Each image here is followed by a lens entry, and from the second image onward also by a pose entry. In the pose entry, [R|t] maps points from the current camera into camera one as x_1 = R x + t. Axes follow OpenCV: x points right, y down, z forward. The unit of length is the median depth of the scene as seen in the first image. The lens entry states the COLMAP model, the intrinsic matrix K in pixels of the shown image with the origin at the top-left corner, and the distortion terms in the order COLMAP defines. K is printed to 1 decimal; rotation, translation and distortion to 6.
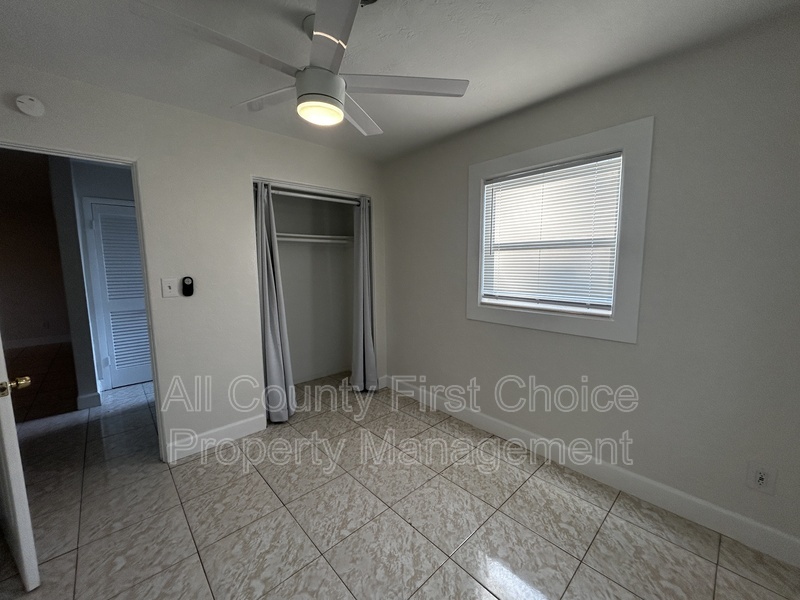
lens RADIAL K [[322.6, 0, 398.8], [0, 322.6, 300.6], [0, 0, 1]] dist [-0.002988, 0.005216]
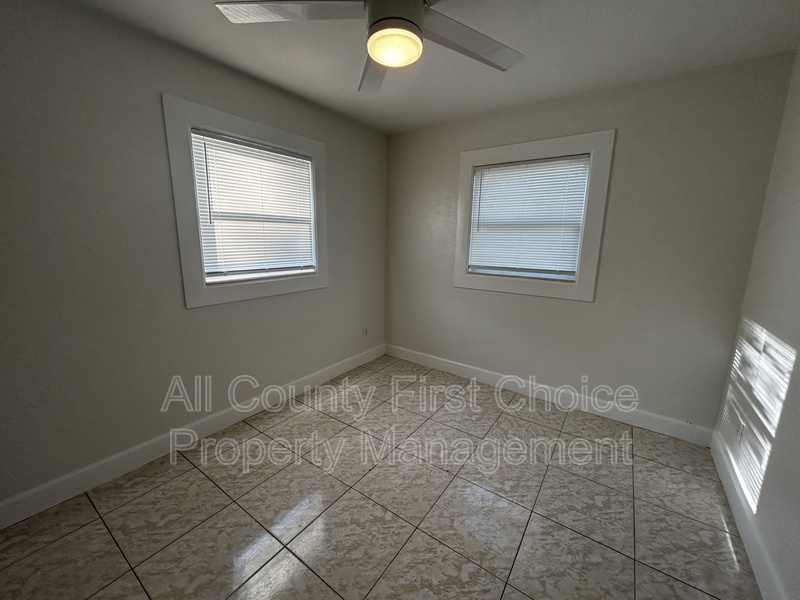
lens RADIAL K [[322.6, 0, 398.8], [0, 322.6, 300.6], [0, 0, 1]] dist [-0.002988, 0.005216]
pose [[-0.208983, -0.188336, 0.959612, -0.722887], [0.099902, 0.972034, 0.212530, -0.086238], [-0.972803, 0.140282, -0.184323, 0.776180]]
